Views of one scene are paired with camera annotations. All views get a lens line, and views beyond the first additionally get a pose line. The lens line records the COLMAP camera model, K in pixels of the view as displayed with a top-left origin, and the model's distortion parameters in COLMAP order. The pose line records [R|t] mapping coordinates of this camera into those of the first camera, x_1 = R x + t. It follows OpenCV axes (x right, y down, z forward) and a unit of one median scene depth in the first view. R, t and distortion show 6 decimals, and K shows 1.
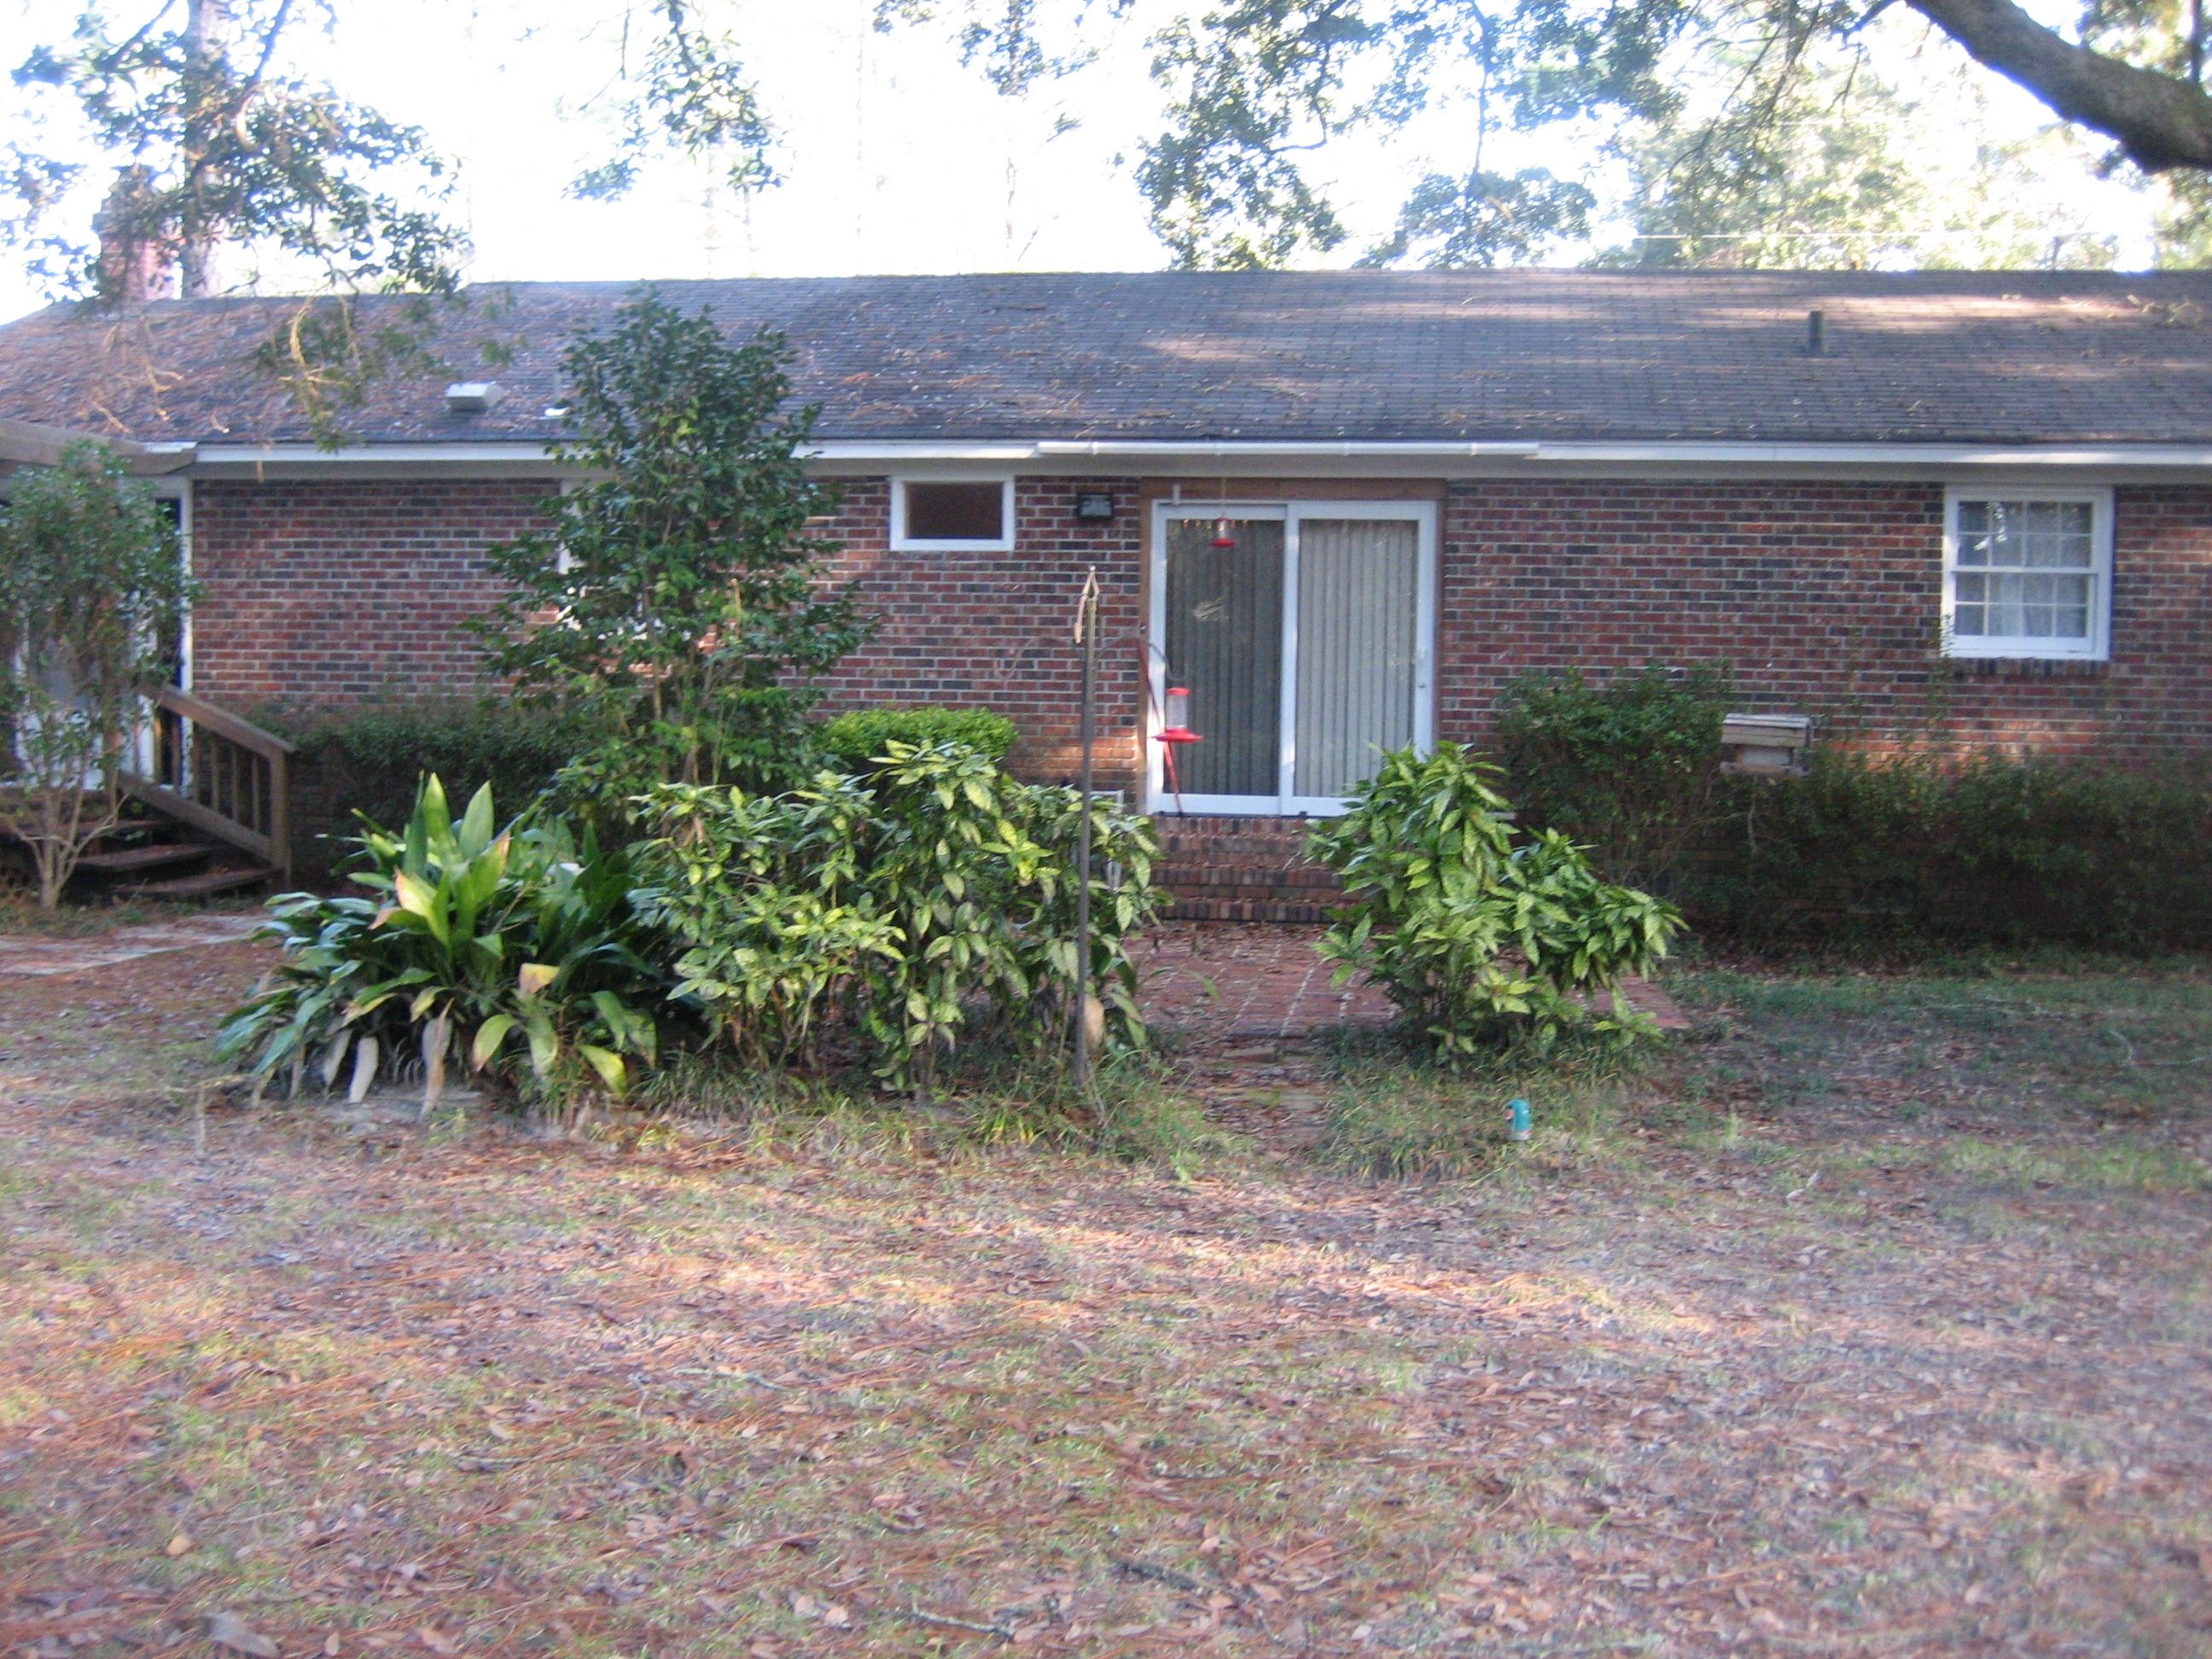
lens RADIAL K [[2245.5, 0, 1109.9], [0, 2245.5, 775.9], [0, 0, 1]] dist [-0.128952, 0.023224]
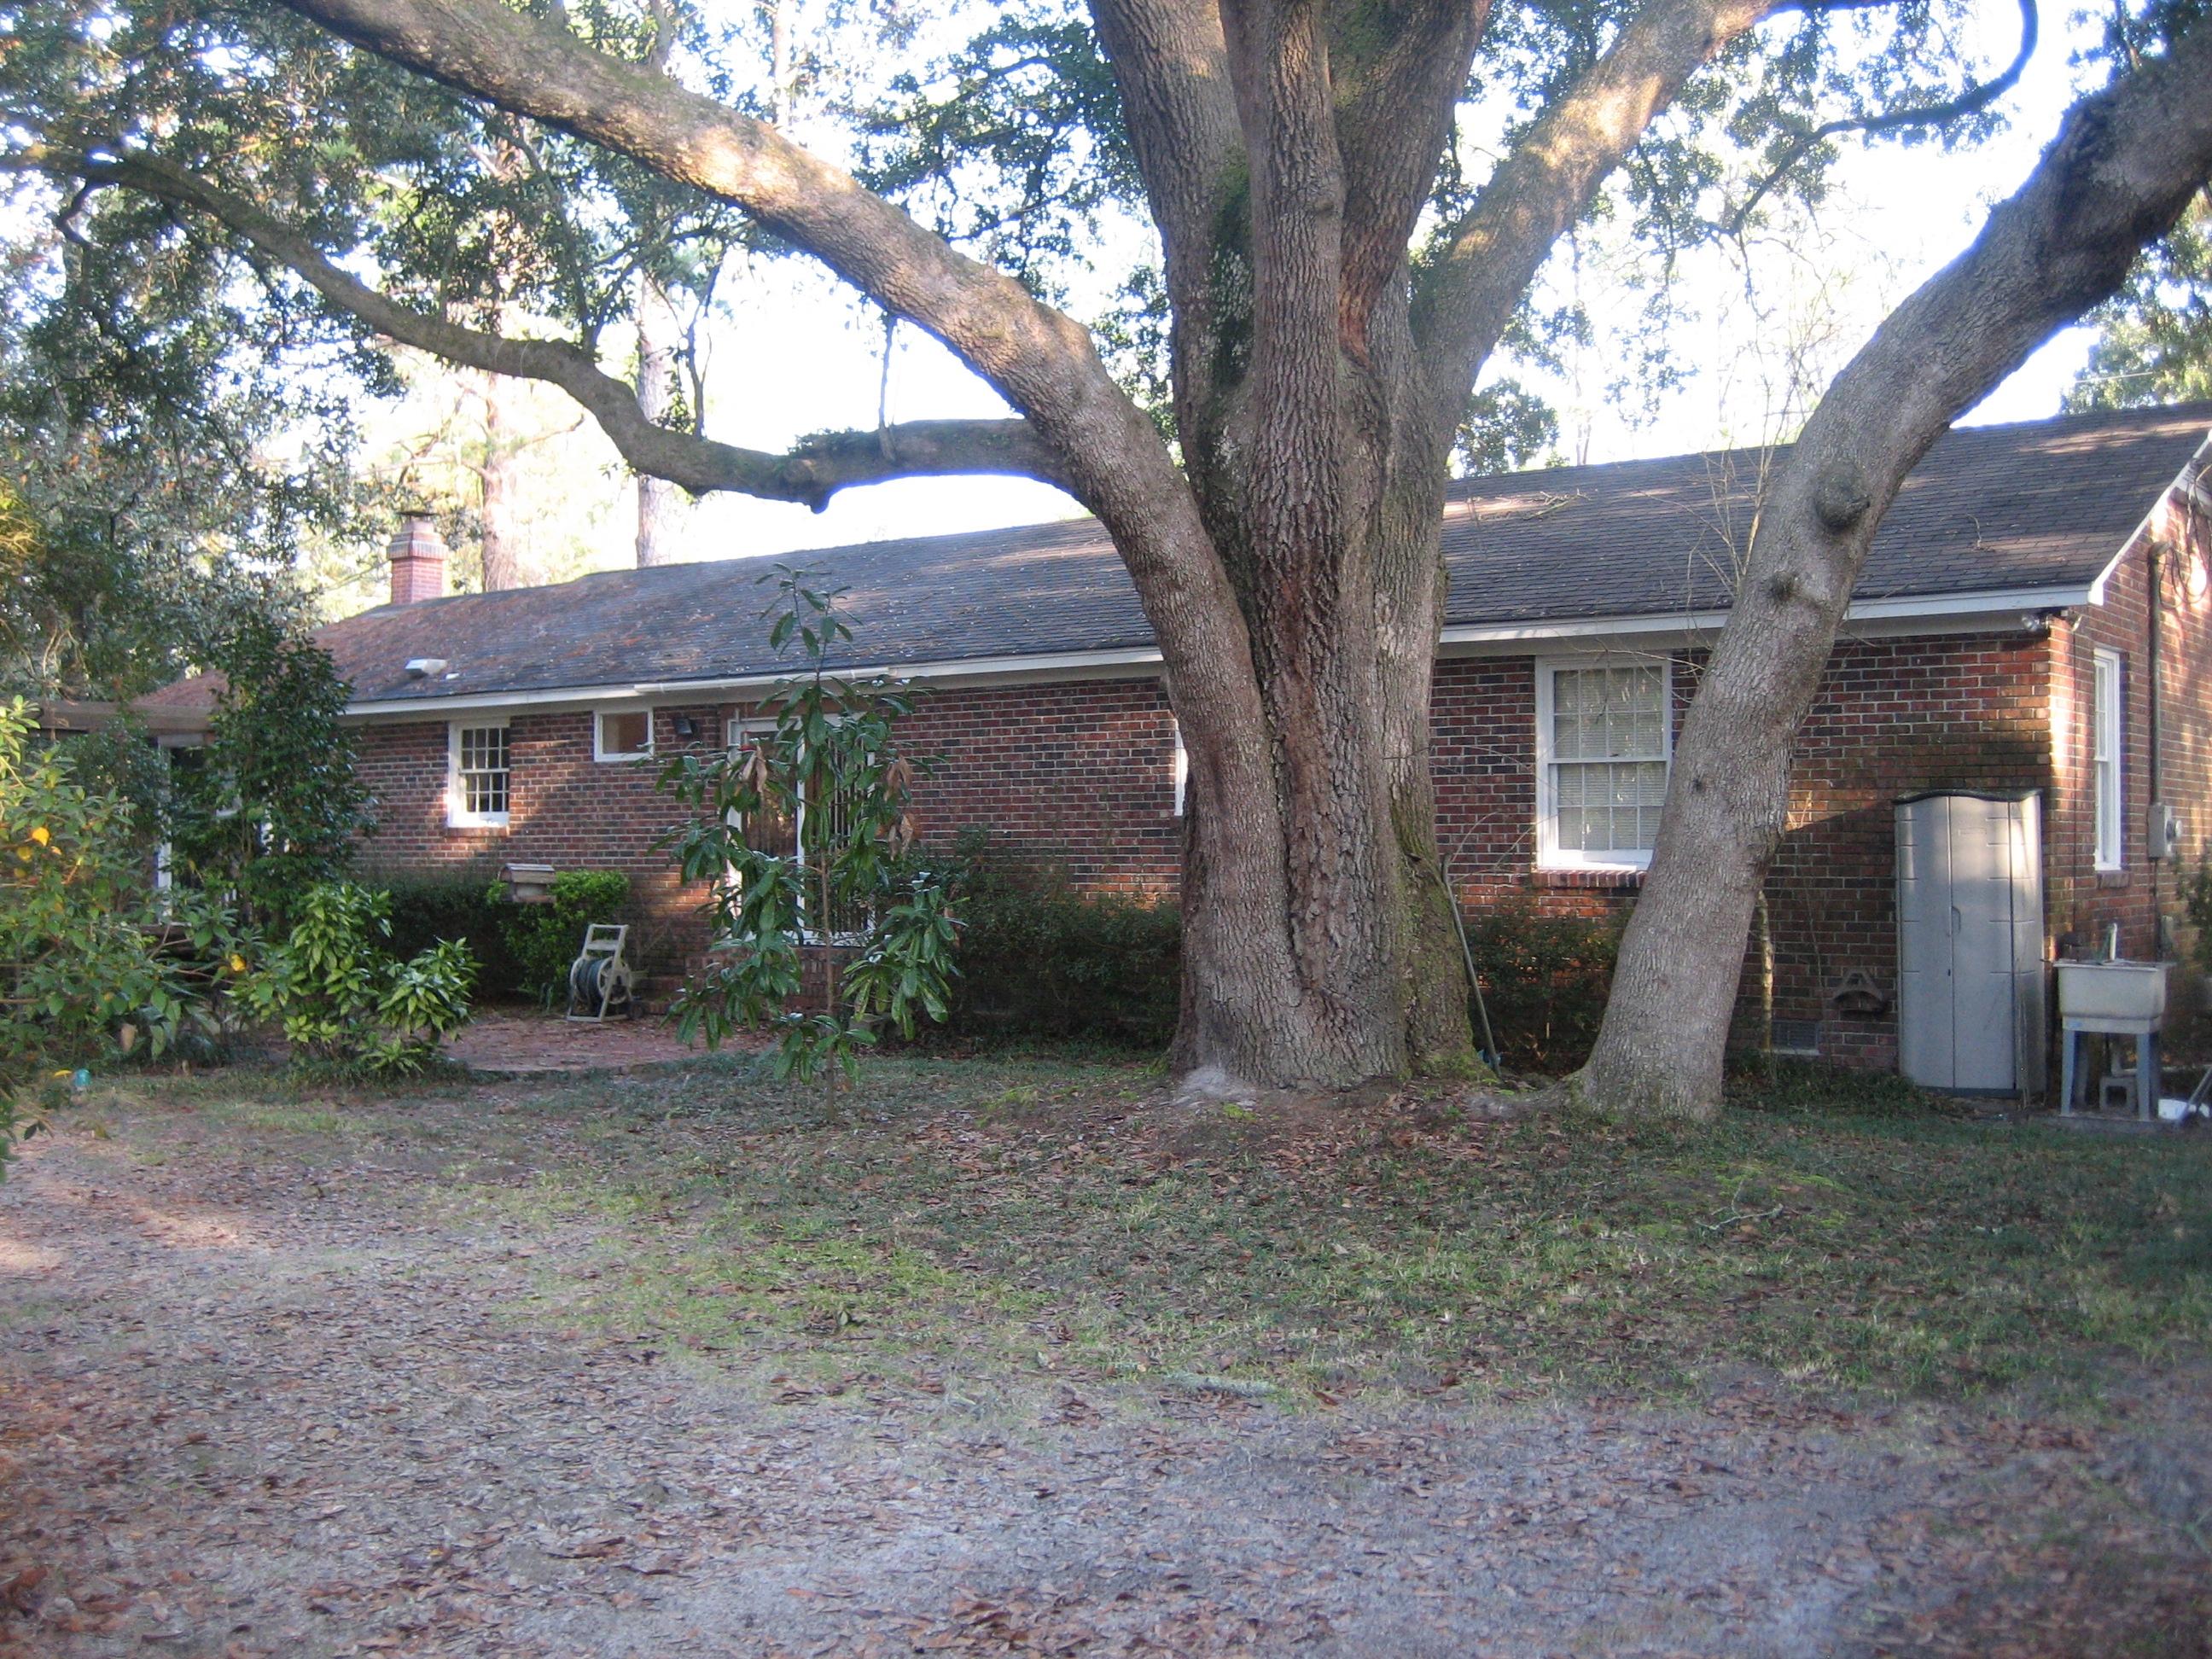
lens RADIAL K [[2333.5, 0, 1126.2], [0, 2333.5, 839.8], [0, 0, 1]] dist [-0.147766, 0.204939]
pose [[0.886744, -0.023280, -0.461673, 1.374910], [0.004573, 0.999124, -0.041597, 0.020890], [0.462237, 0.034775, 0.886074, -0.259601]]
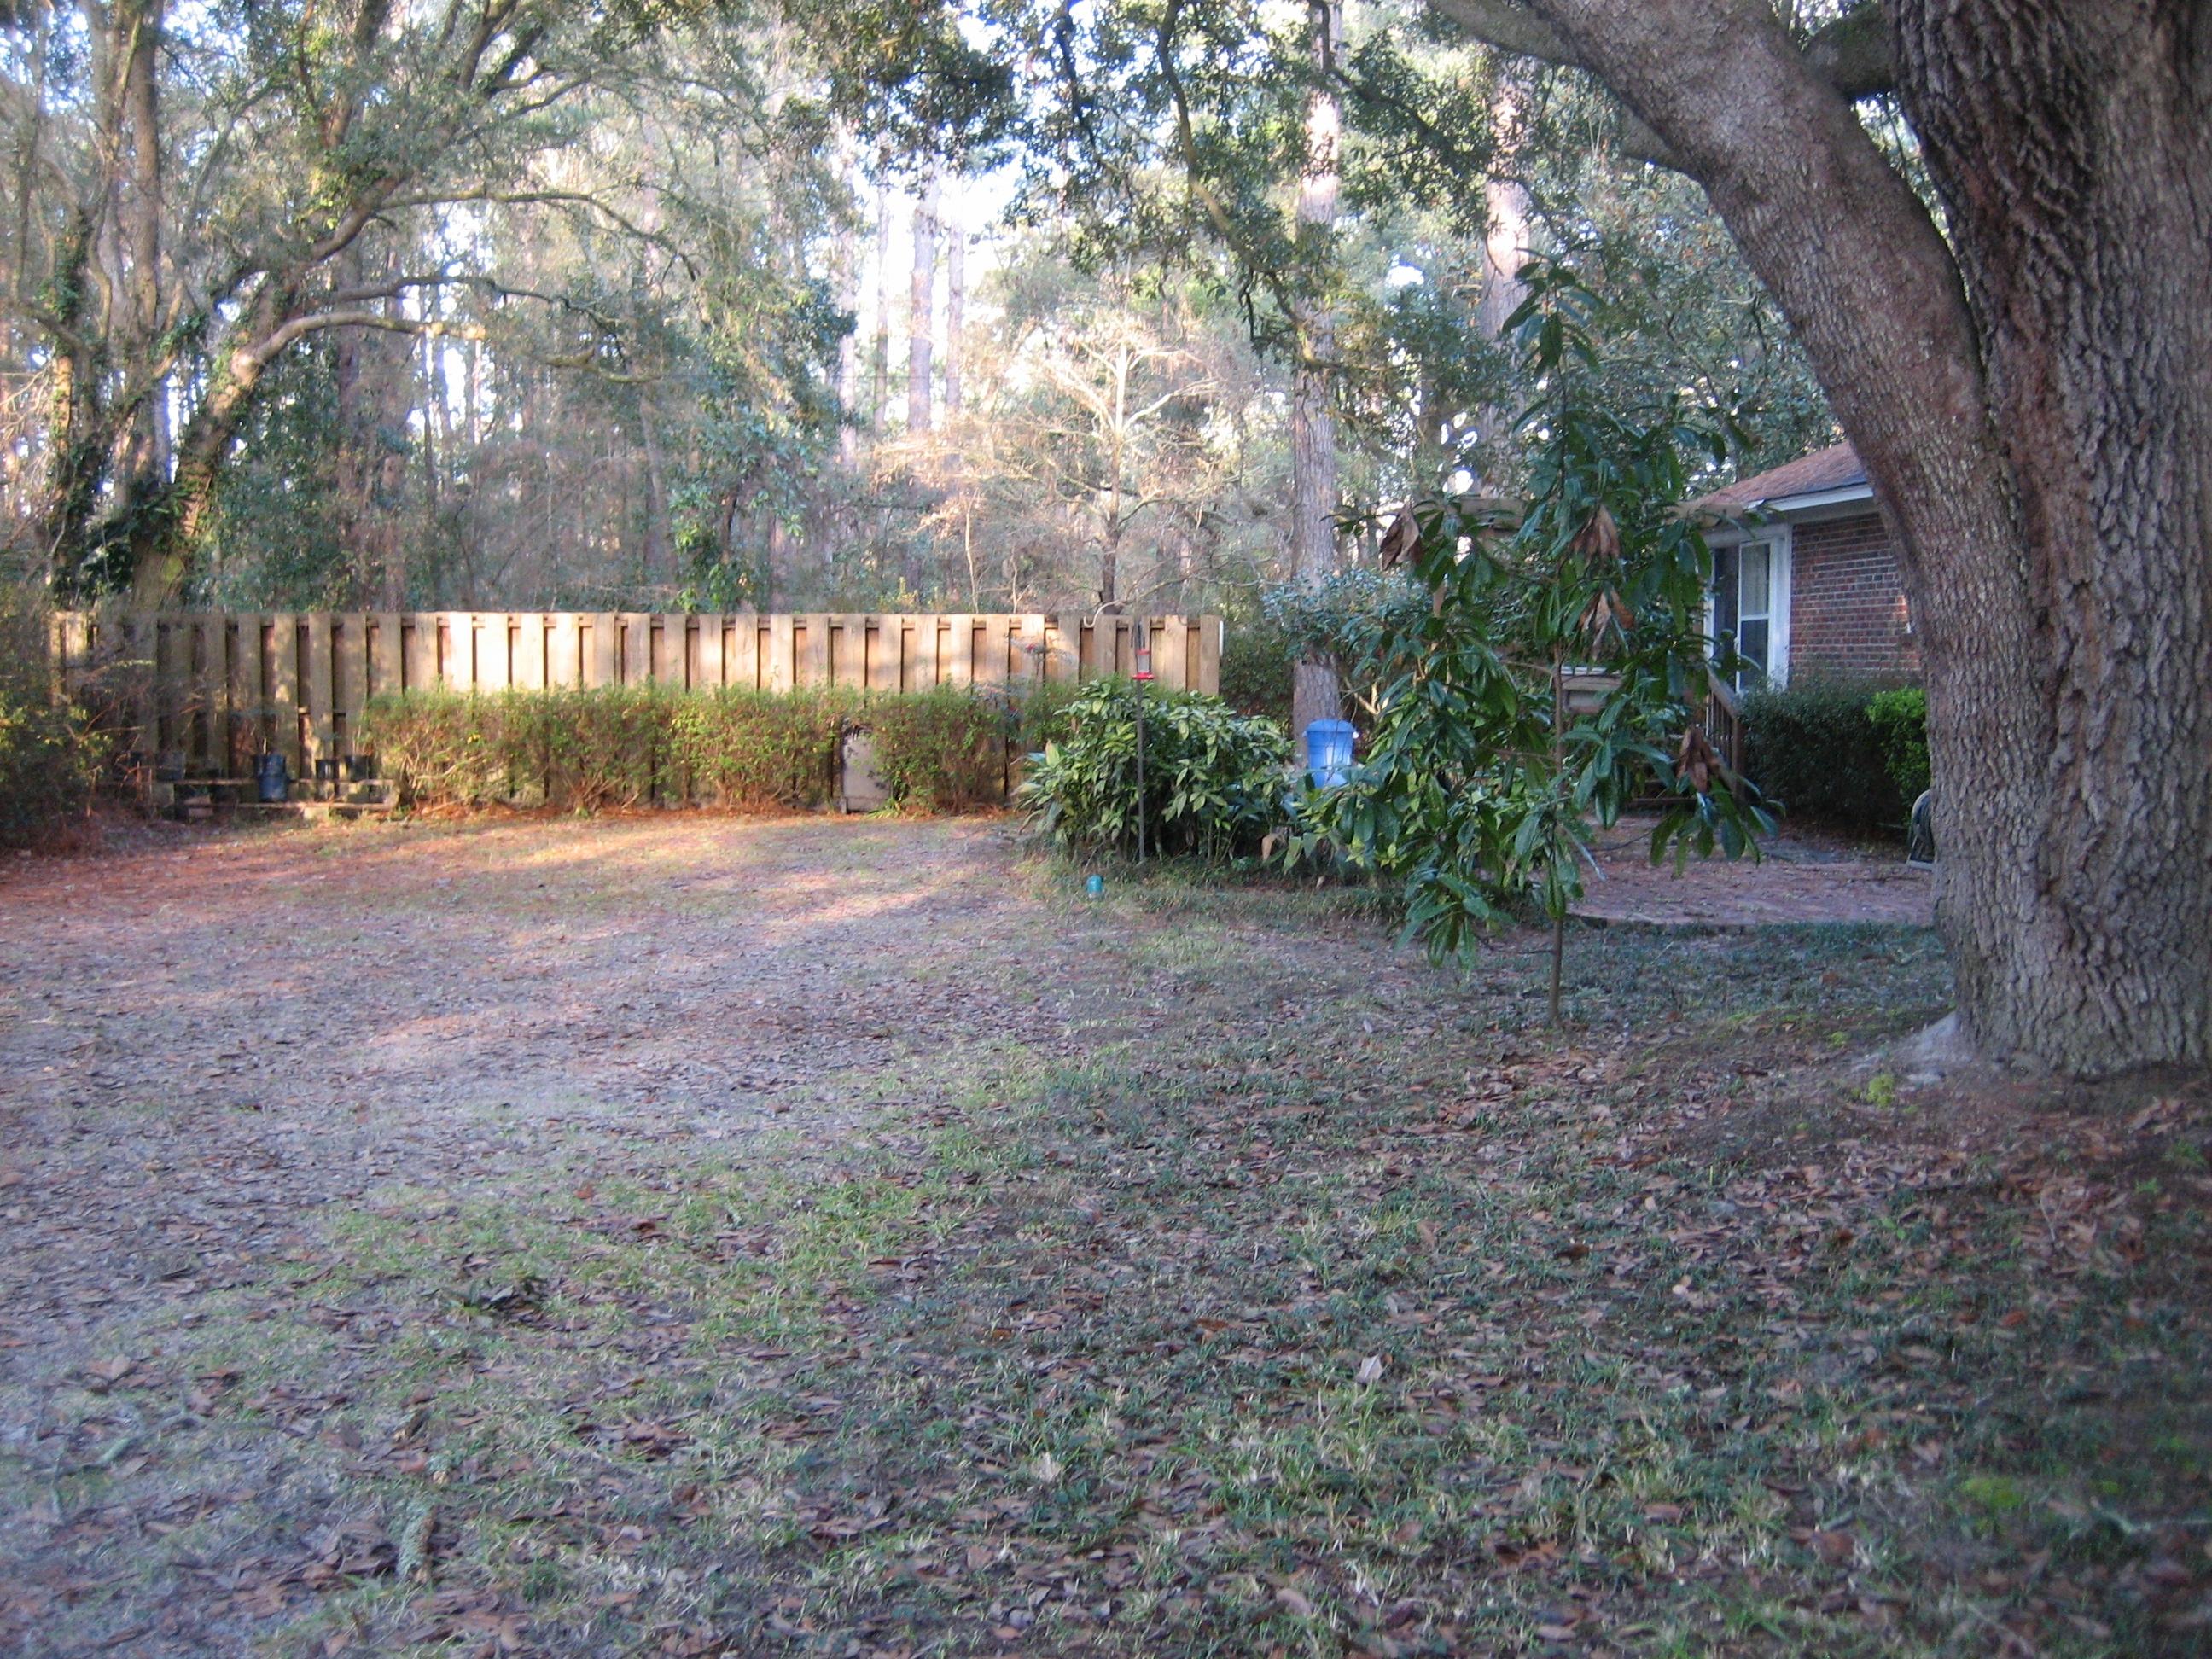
lens RADIAL K [[2333.5, 0, 1126.2], [0, 2333.5, 839.8], [0, 0, 1]] dist [-0.147766, 0.204939]
pose [[0.233465, 0.058779, -0.970587, 1.480835], [-0.036635, 0.997994, 0.051627, 0.008498], [0.971675, 0.023504, 0.235150, 0.396463]]
